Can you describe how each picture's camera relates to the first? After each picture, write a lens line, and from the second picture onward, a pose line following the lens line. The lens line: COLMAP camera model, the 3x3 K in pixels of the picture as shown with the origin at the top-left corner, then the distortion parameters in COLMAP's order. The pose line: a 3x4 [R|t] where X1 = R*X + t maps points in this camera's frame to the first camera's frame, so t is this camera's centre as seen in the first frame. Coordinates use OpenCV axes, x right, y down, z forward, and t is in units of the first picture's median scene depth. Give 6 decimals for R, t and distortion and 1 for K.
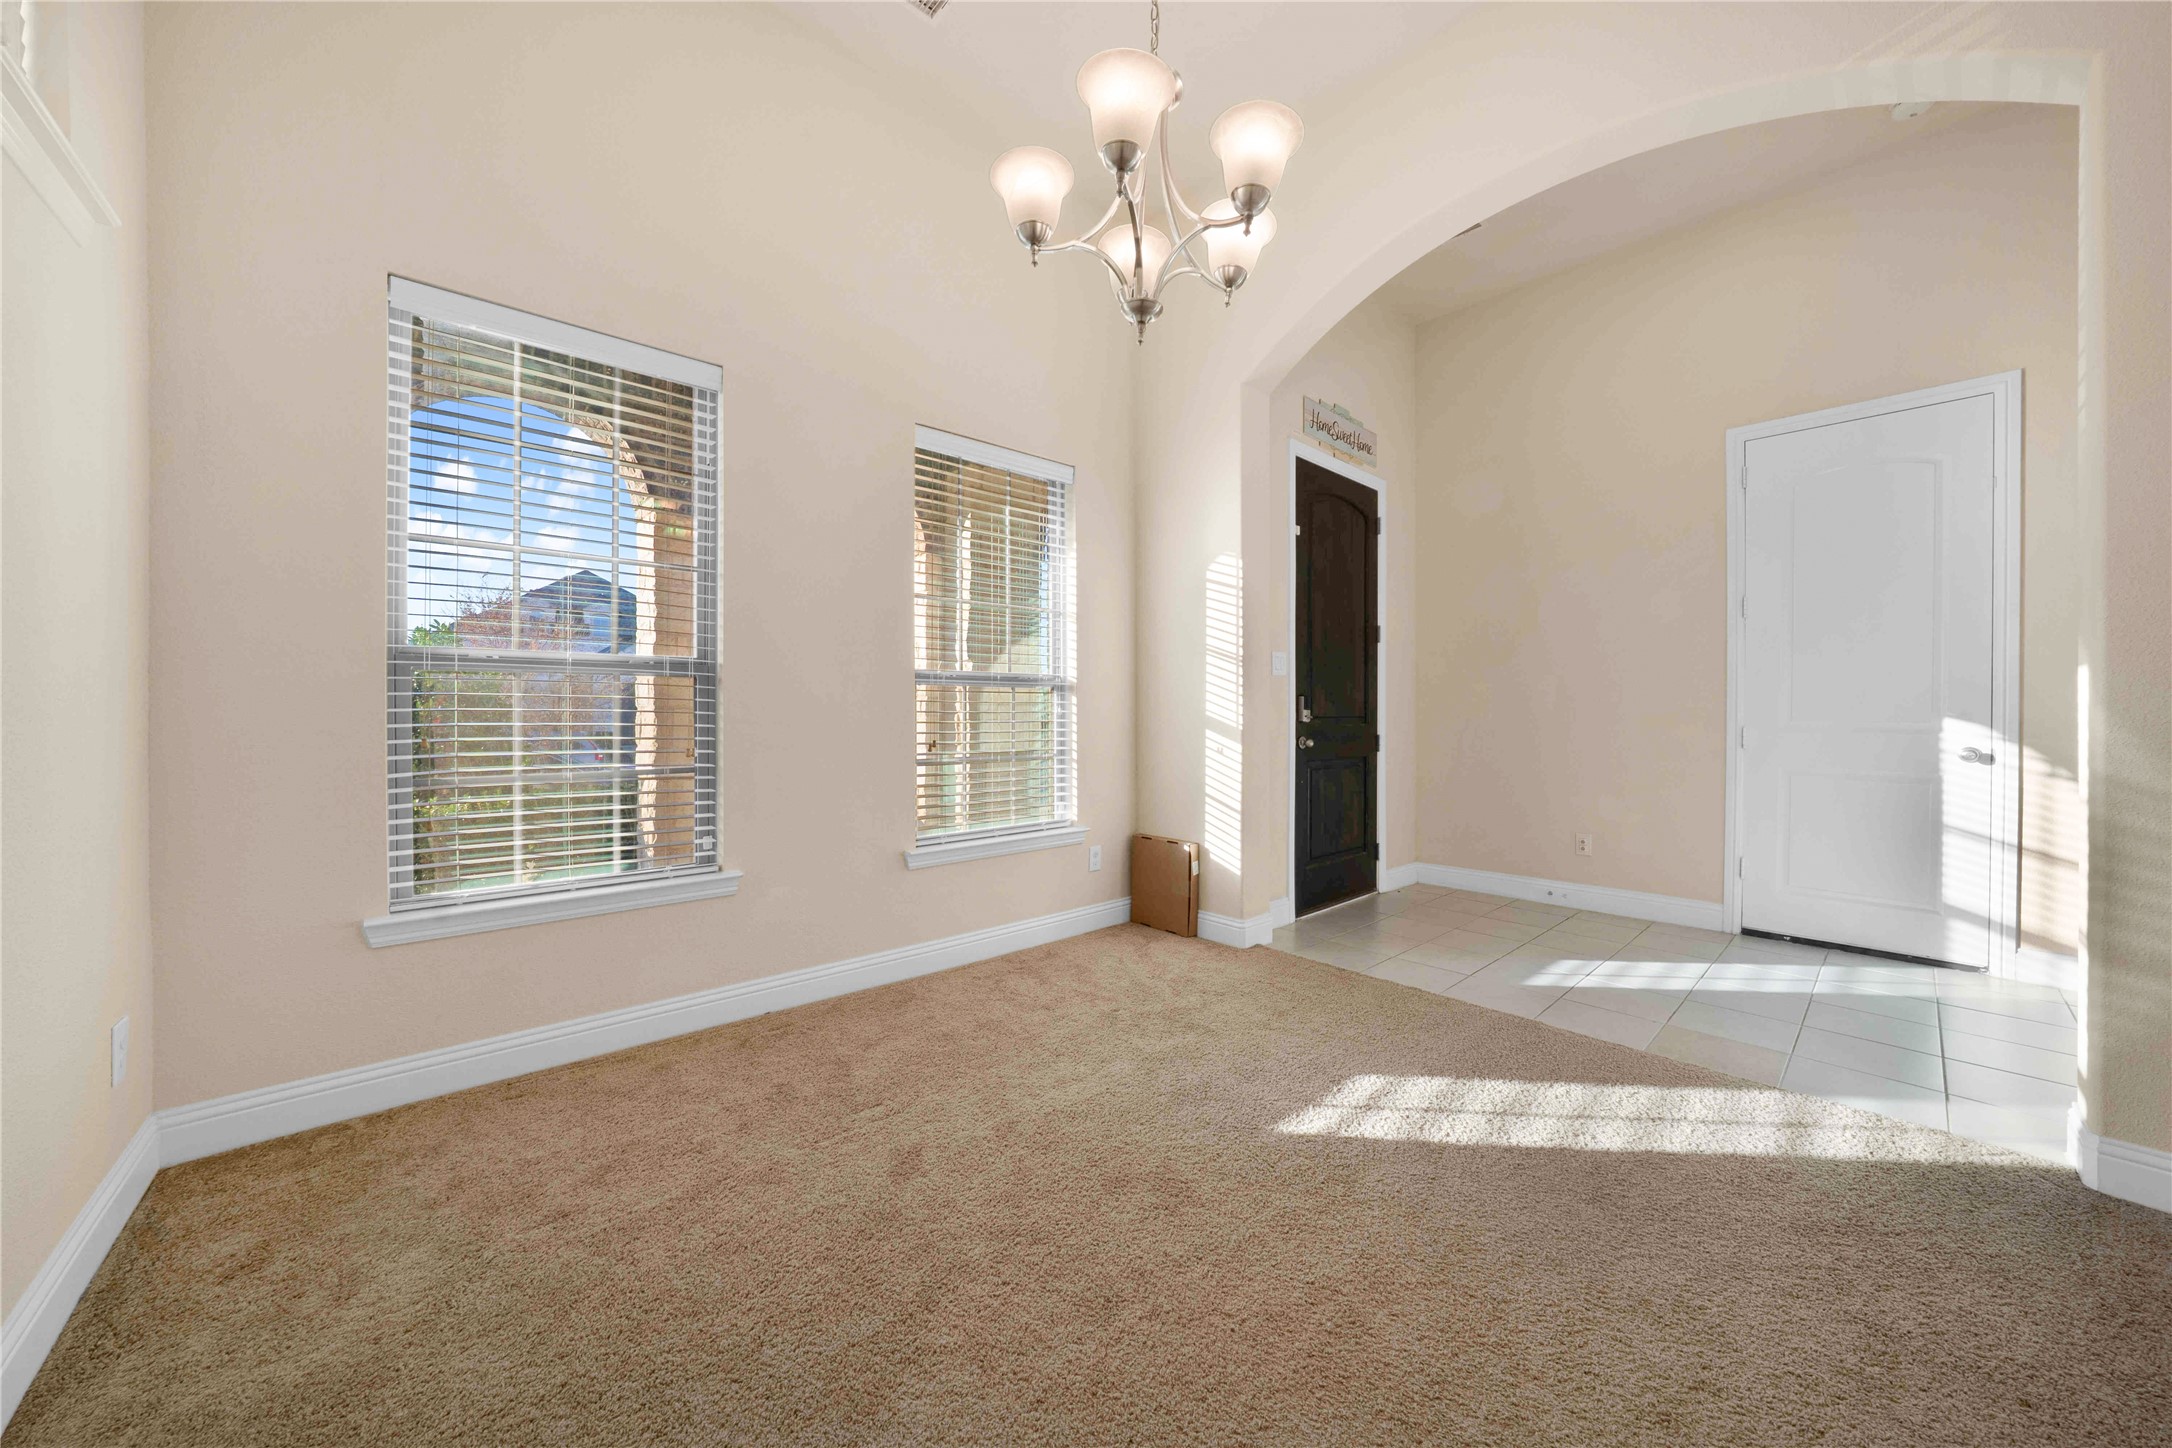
lens RADIAL K [[751.4, 0, 1086.0], [0, 751.4, 724.0], [0, 0, 1]] dist [-0.030544, 0.005612]
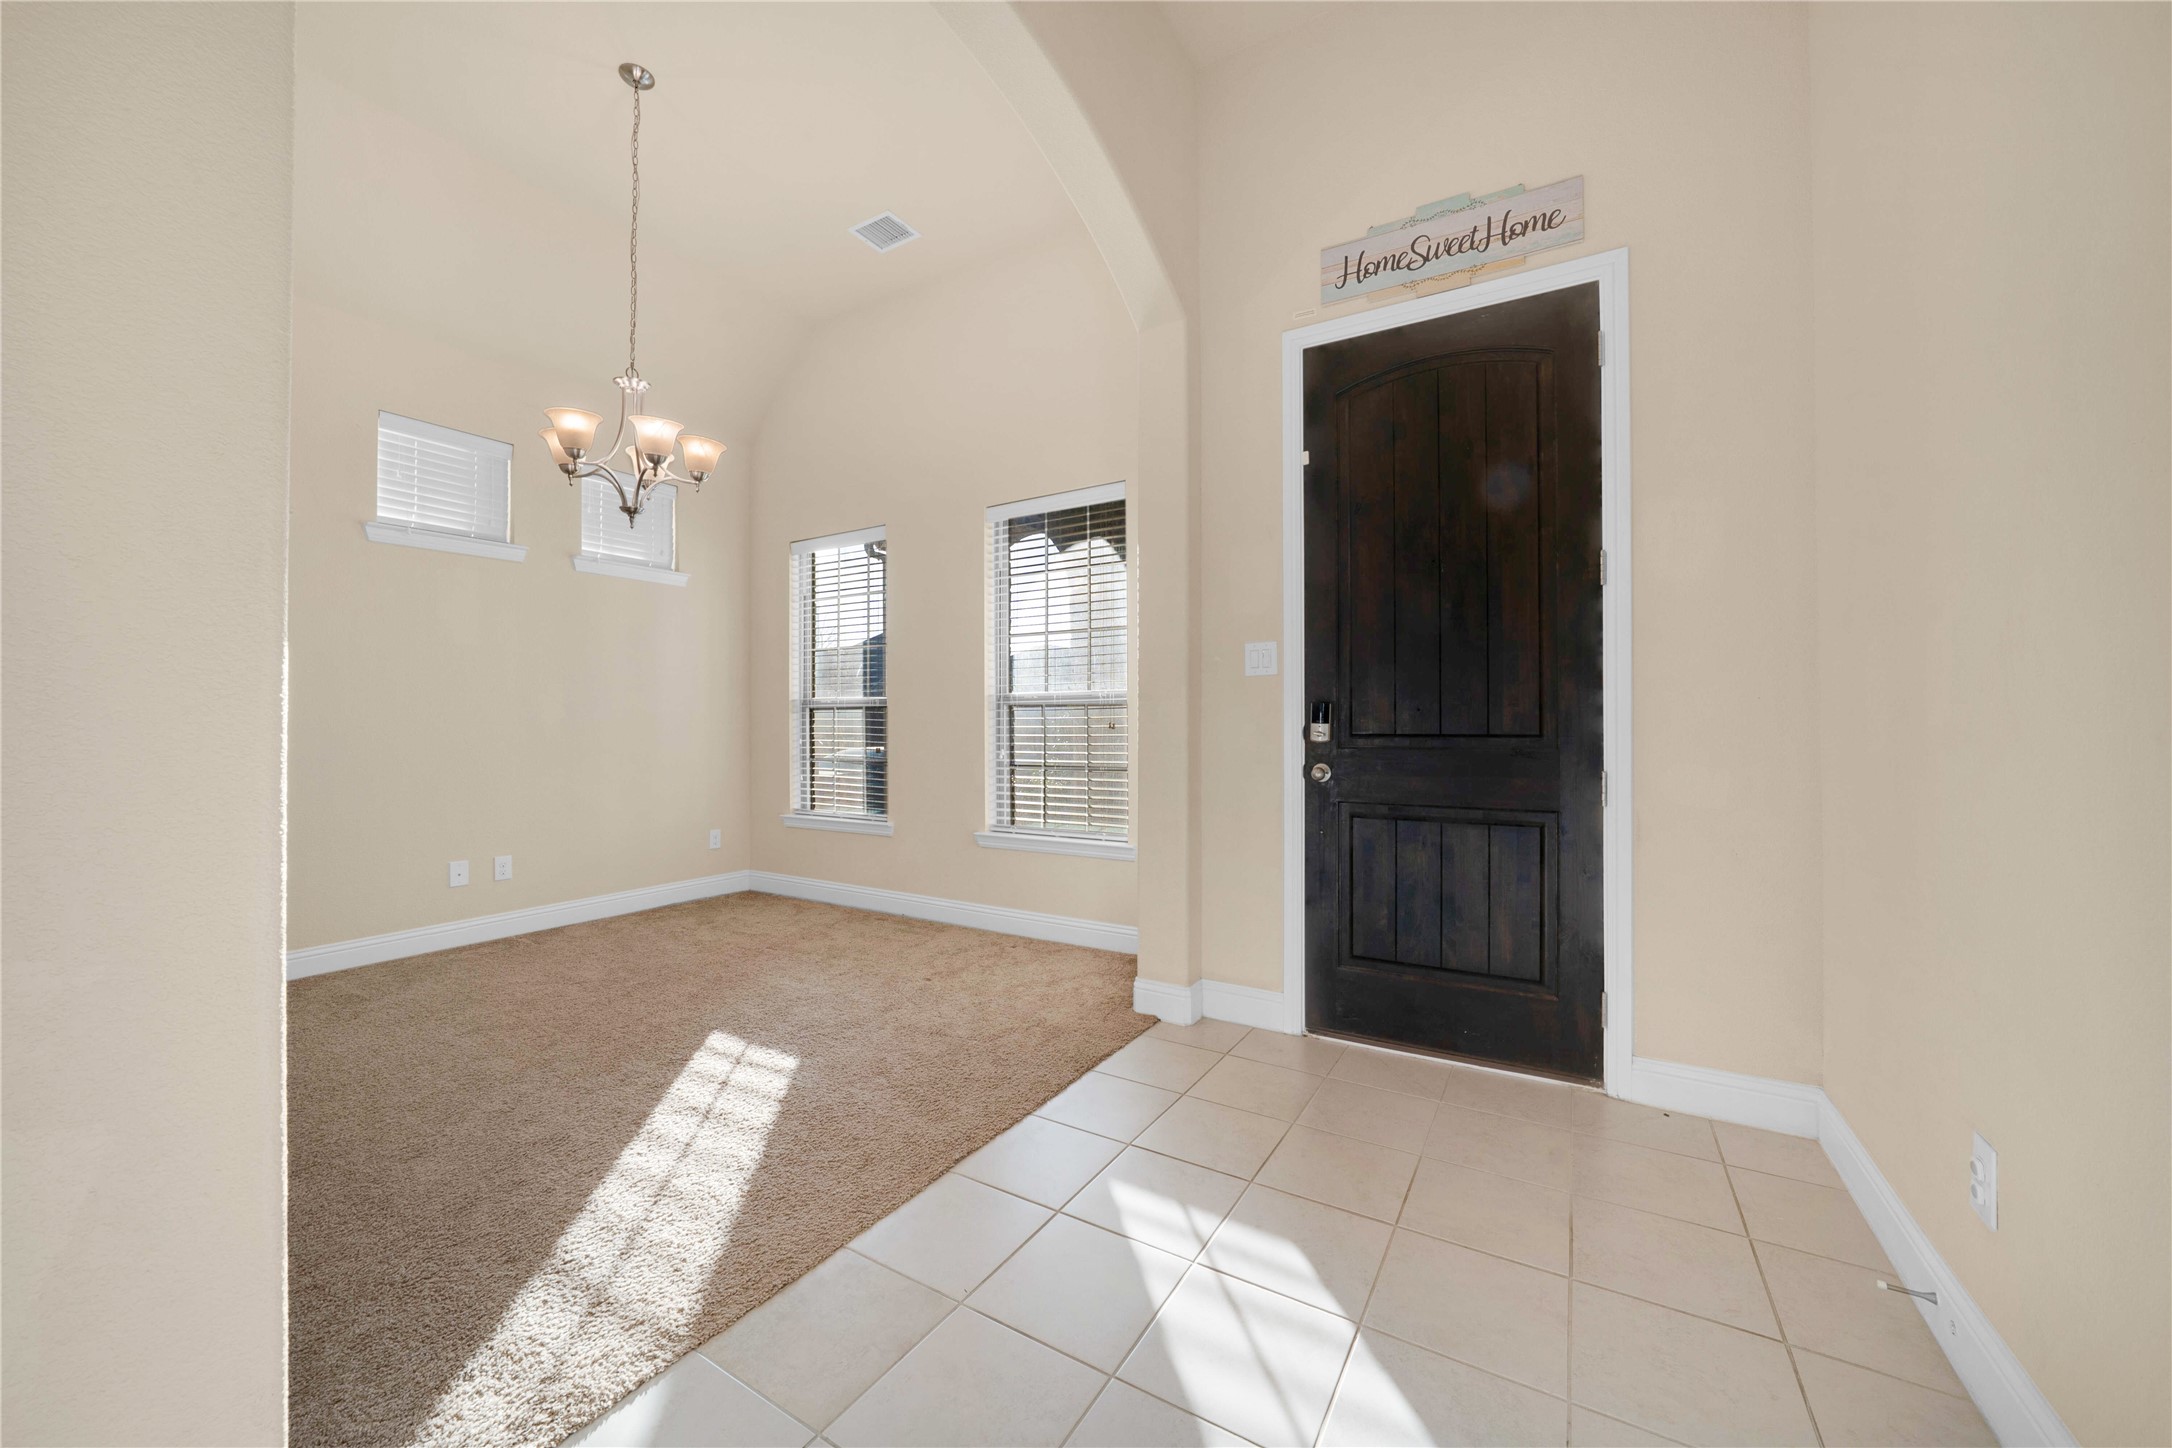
lens RADIAL K [[816.4, 0, 1086.0], [0, 816.4, 724.0], [0, 0, 1]] dist [-0.028189, 0.000019]
pose [[0.284201, 0.003153, -0.958759, 1.010943], [-0.009104, 0.999958, 0.000590, -0.018880], [0.958721, 0.008560, 0.284218, 0.657072]]
